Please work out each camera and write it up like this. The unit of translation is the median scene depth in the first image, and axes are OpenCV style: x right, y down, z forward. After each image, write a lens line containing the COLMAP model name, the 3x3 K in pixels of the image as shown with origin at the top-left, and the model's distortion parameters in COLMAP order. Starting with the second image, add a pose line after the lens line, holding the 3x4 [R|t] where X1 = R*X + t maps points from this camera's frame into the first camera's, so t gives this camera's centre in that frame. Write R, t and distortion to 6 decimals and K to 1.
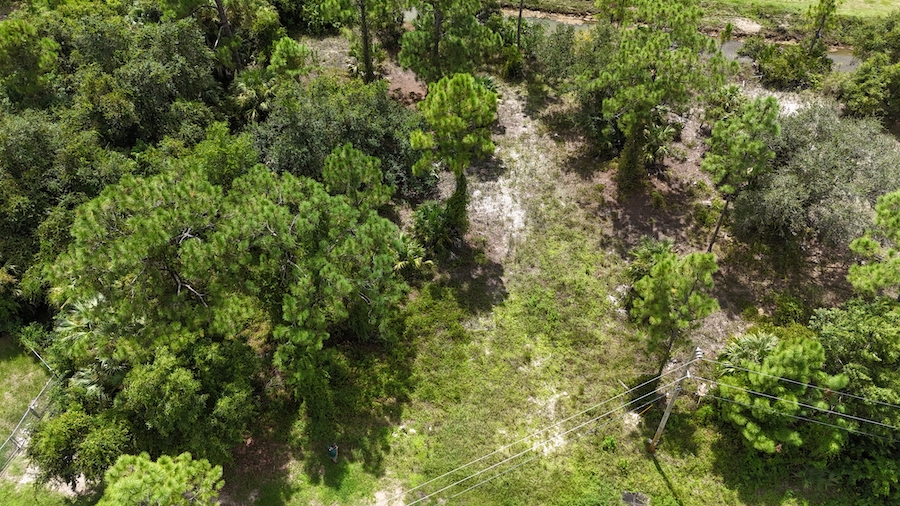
lens RADIAL K [[663.2, 0, 450.0], [0, 663.2, 254.5], [0, 0, 1]] dist [0.057308, -0.050167]
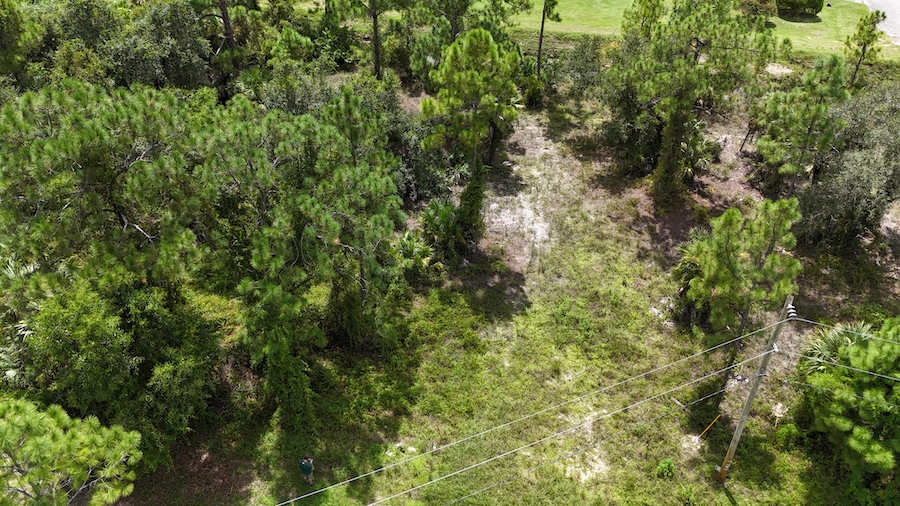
lens RADIAL K [[663.2, 0, 450.0], [0, 663.2, 254.5], [0, 0, 1]] dist [0.057308, -0.050167]
pose [[0.999660, 0.016933, -0.019824, 0.000306], [-0.020198, 0.983784, -0.178217, 0.157069], [0.016485, 0.178556, 0.983792, 0.163046]]
